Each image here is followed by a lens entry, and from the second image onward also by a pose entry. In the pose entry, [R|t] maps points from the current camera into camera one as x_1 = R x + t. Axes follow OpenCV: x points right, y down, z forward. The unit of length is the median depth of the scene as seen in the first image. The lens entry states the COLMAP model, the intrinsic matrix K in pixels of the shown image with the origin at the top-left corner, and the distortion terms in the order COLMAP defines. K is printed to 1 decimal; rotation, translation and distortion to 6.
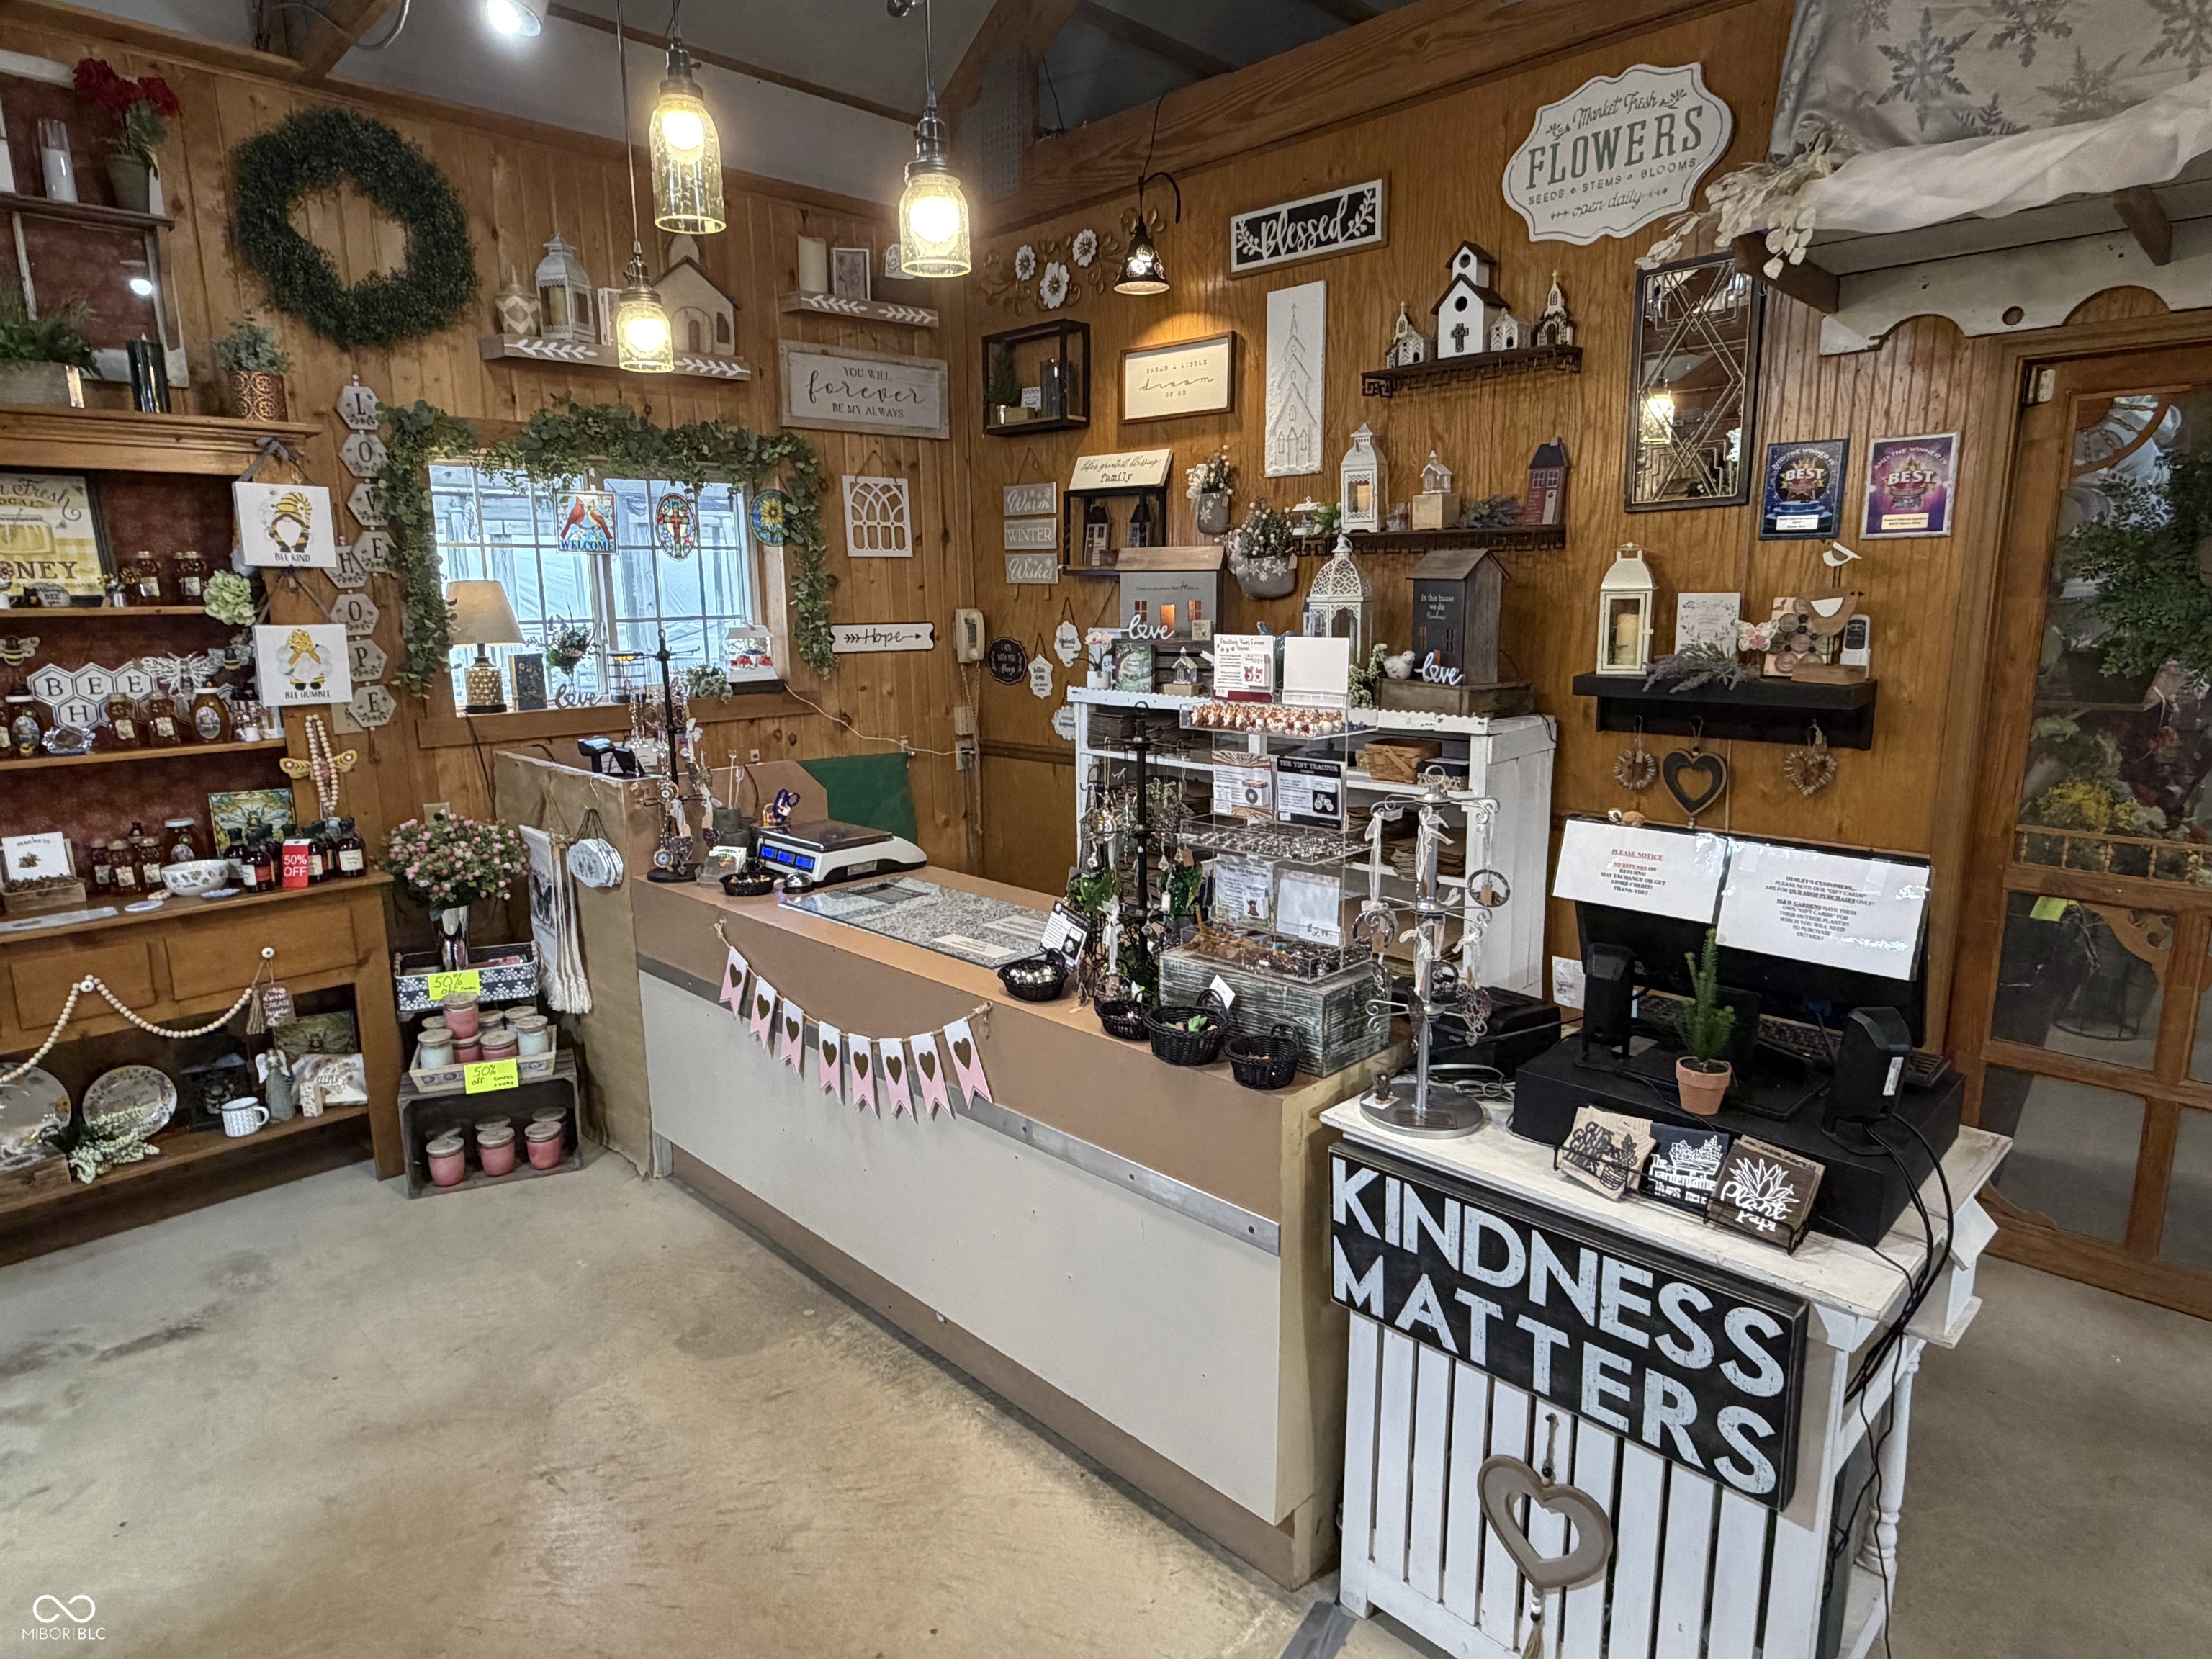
lens RADIAL K [[1276.3, 0, 1099.0], [0, 1276.3, 843.0], [0, 0, 1]] dist [0.001559, -0.001689]
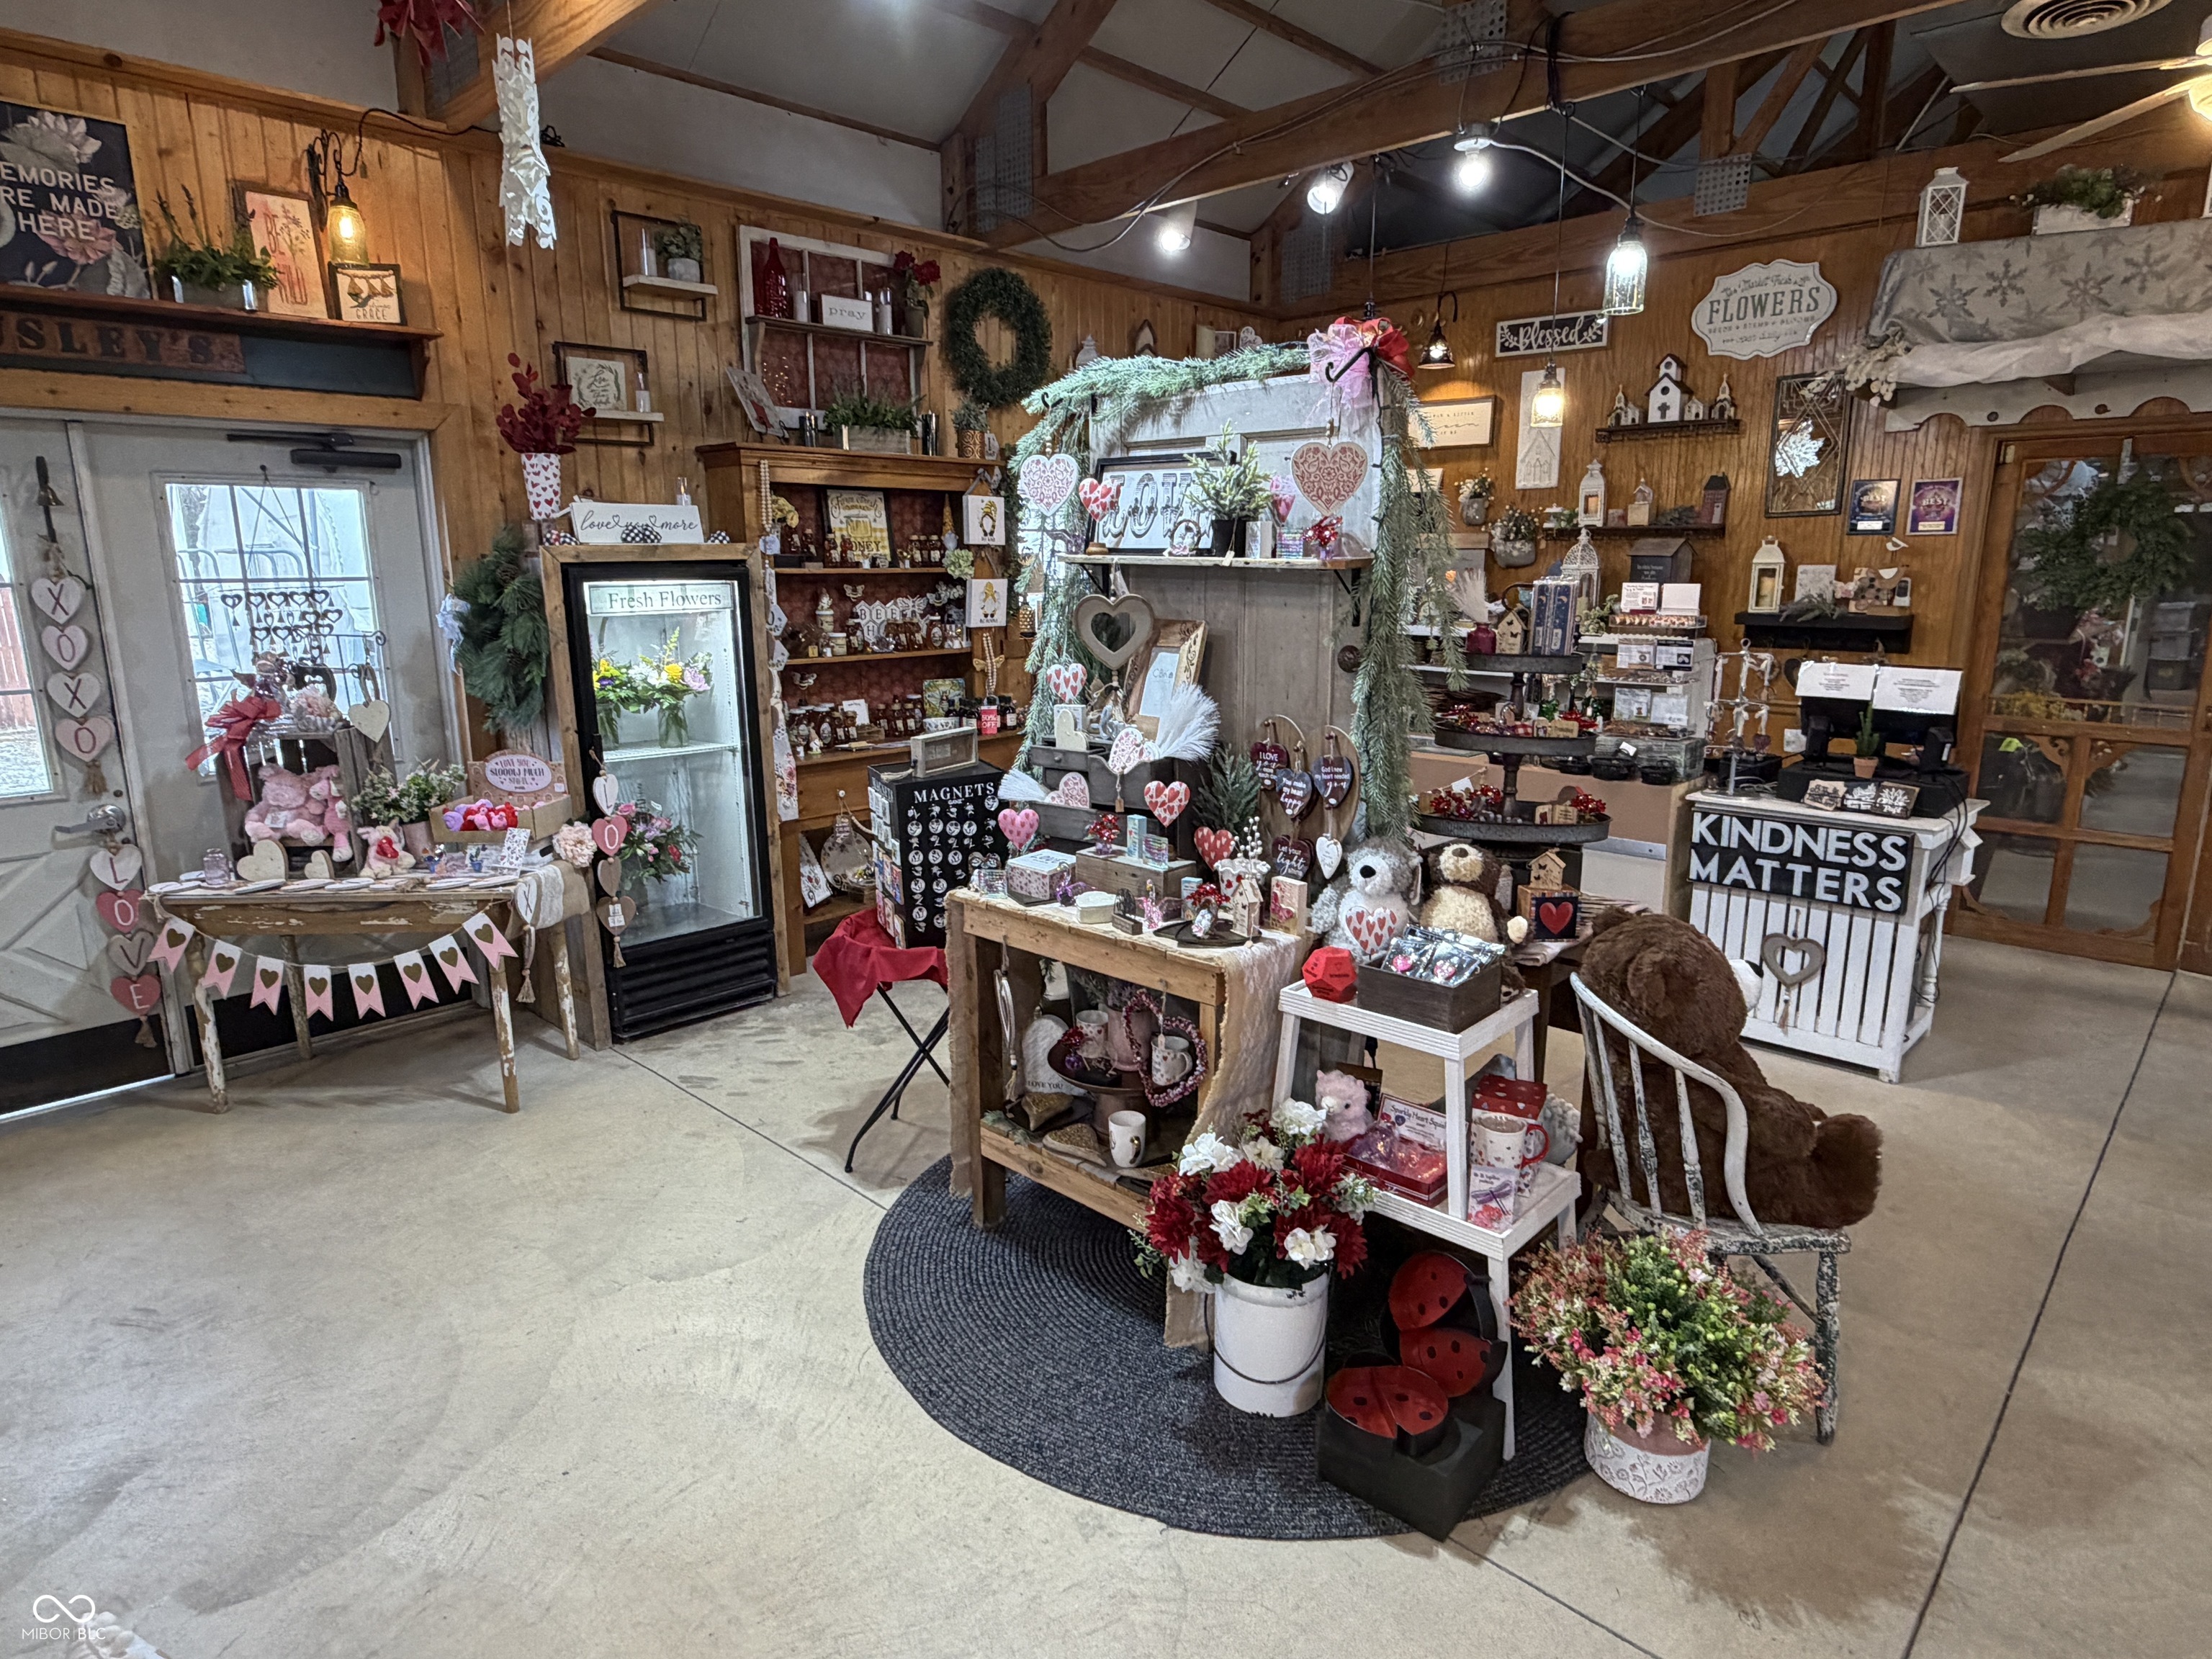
lens RADIAL K [[1276.3, 0, 1087.6], [0, 1276.3, 838.0], [0, 0, 1]] dist [0.001559, -0.001689]
pose [[0.999873, 0.002739, 0.015682, -0.553968], [-0.003039, 0.999812, 0.019146, 0.148963], [-0.015627, -0.019191, 0.999694, -0.747756]]
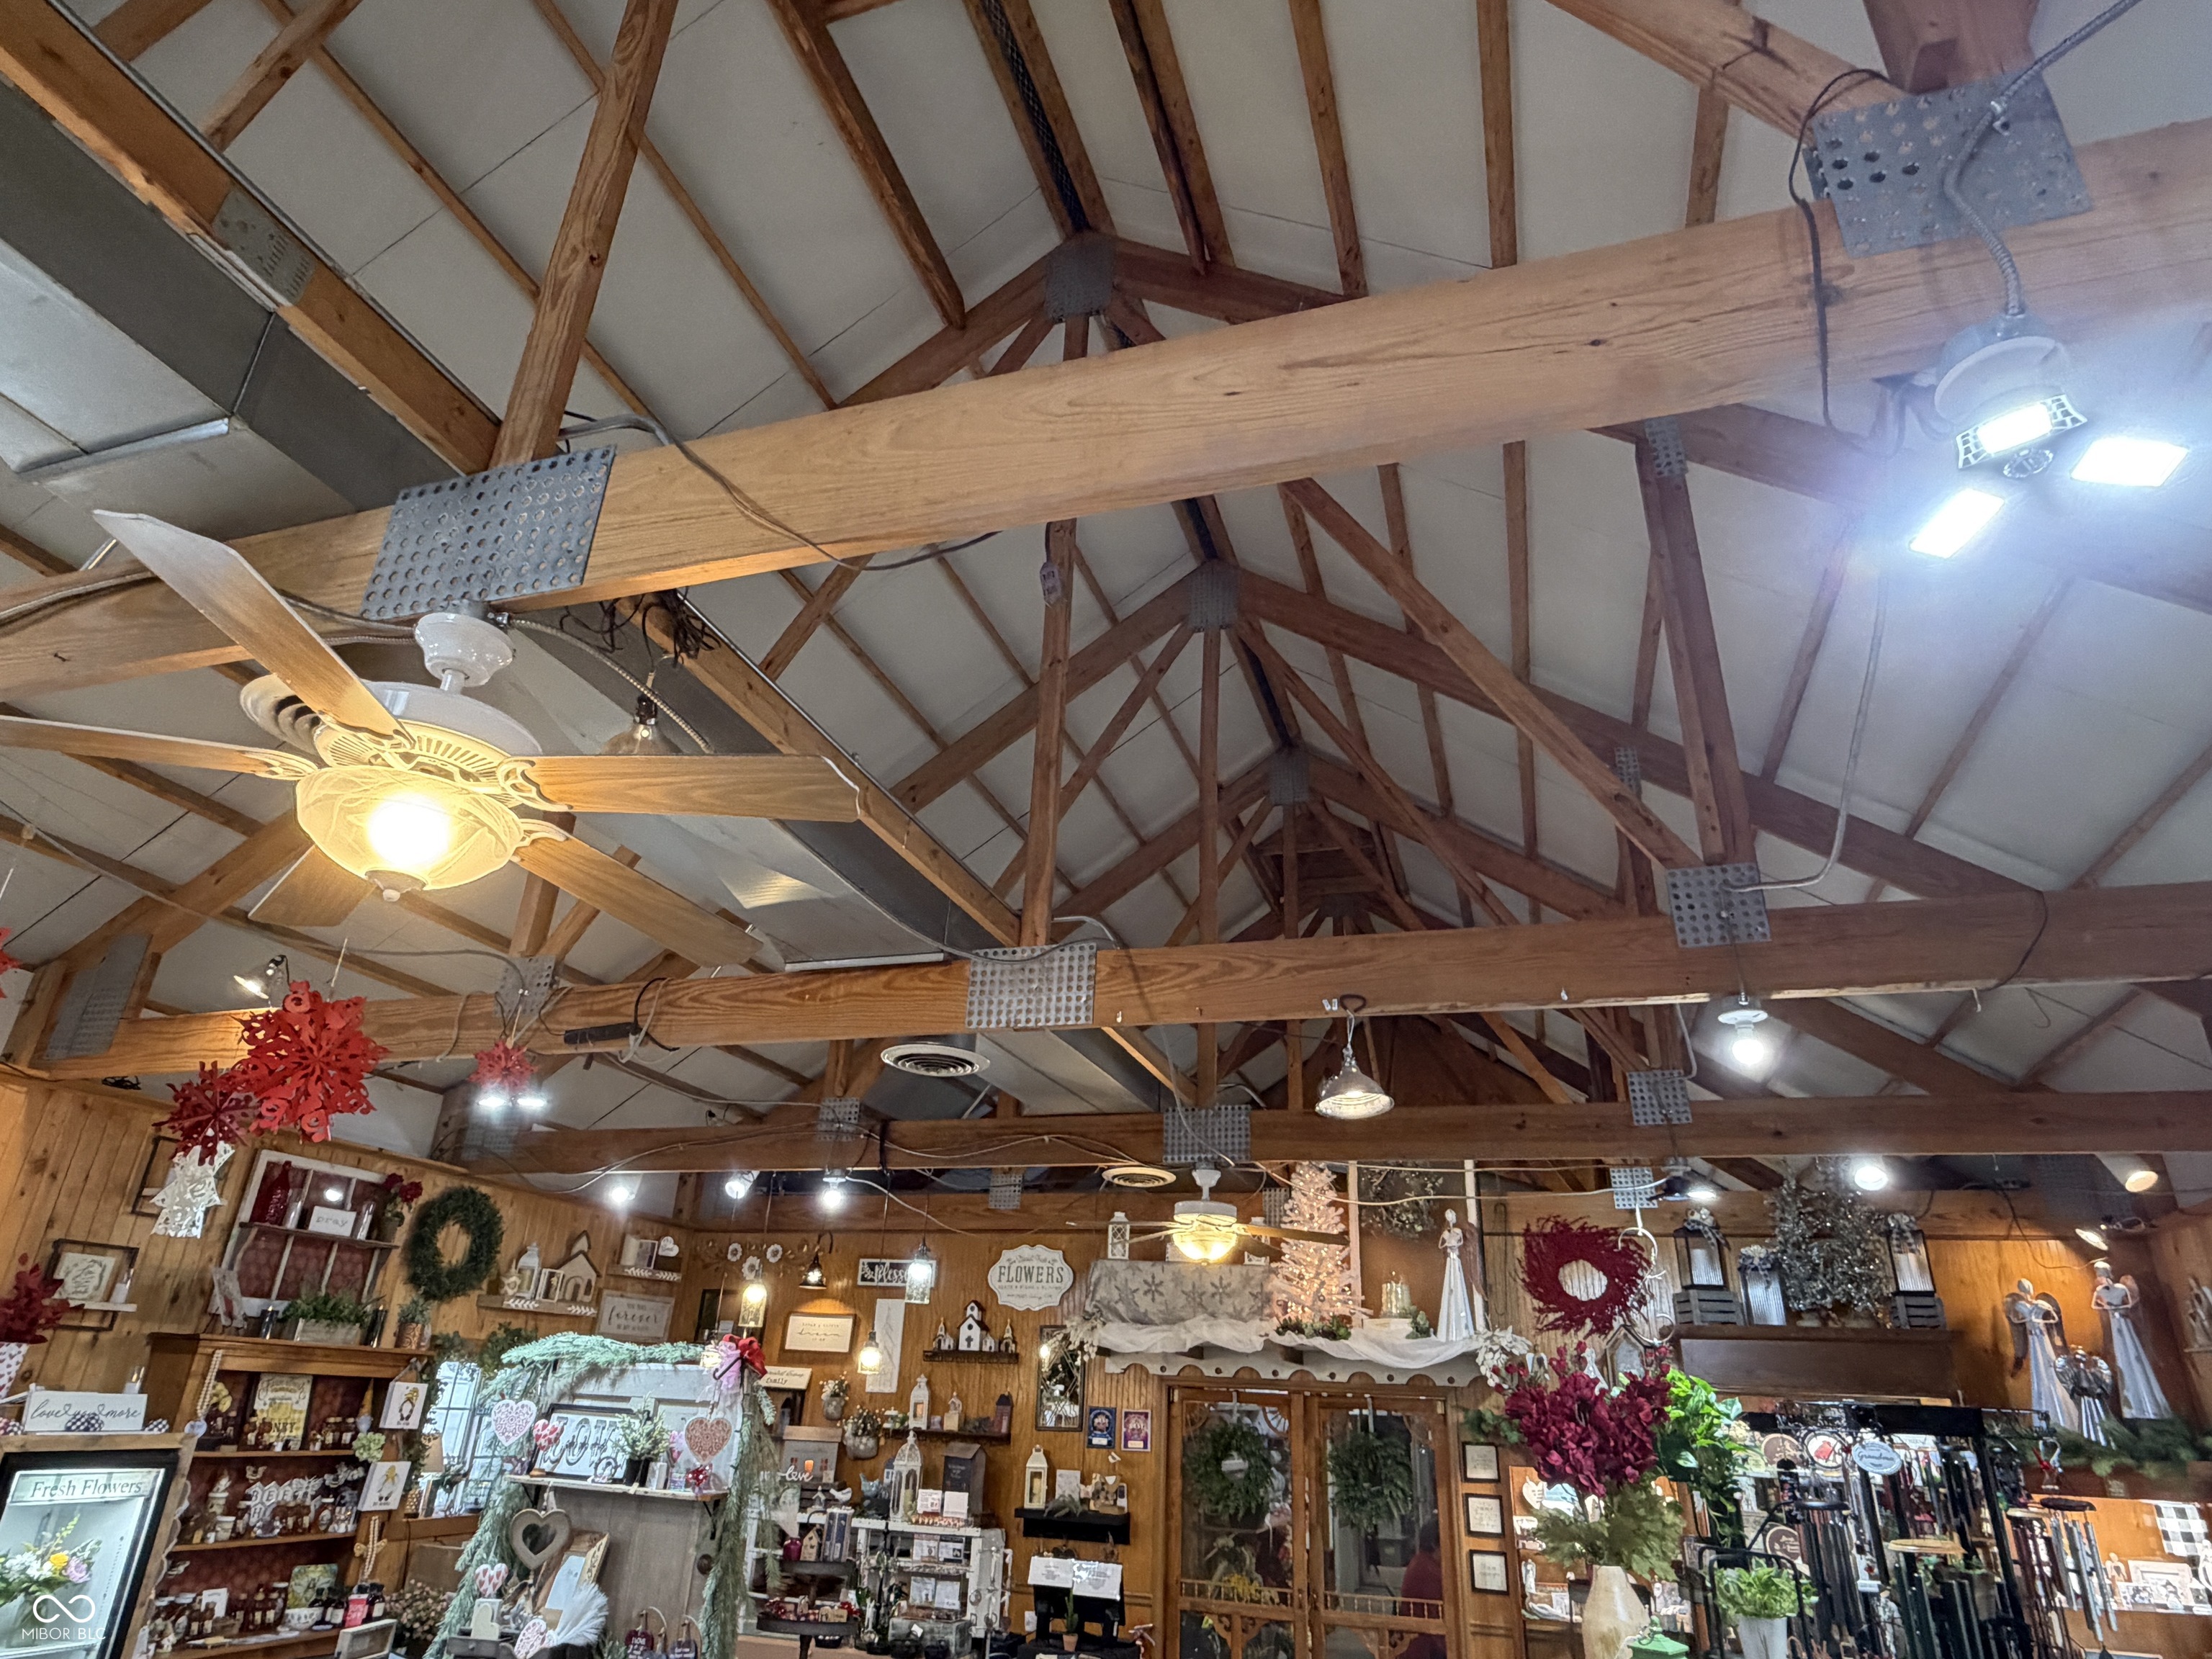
lens RADIAL K [[1276.3, 0, 1116.2], [0, 1276.3, 821.3], [0, 0, 1]] dist [0.001559, -0.001689]
pose [[0.888013, 0.235560, 0.394898, -0.687032], [0.038174, 0.818081, -0.573835, 0.189046], [-0.458231, 0.524648, 0.717474, -1.422930]]
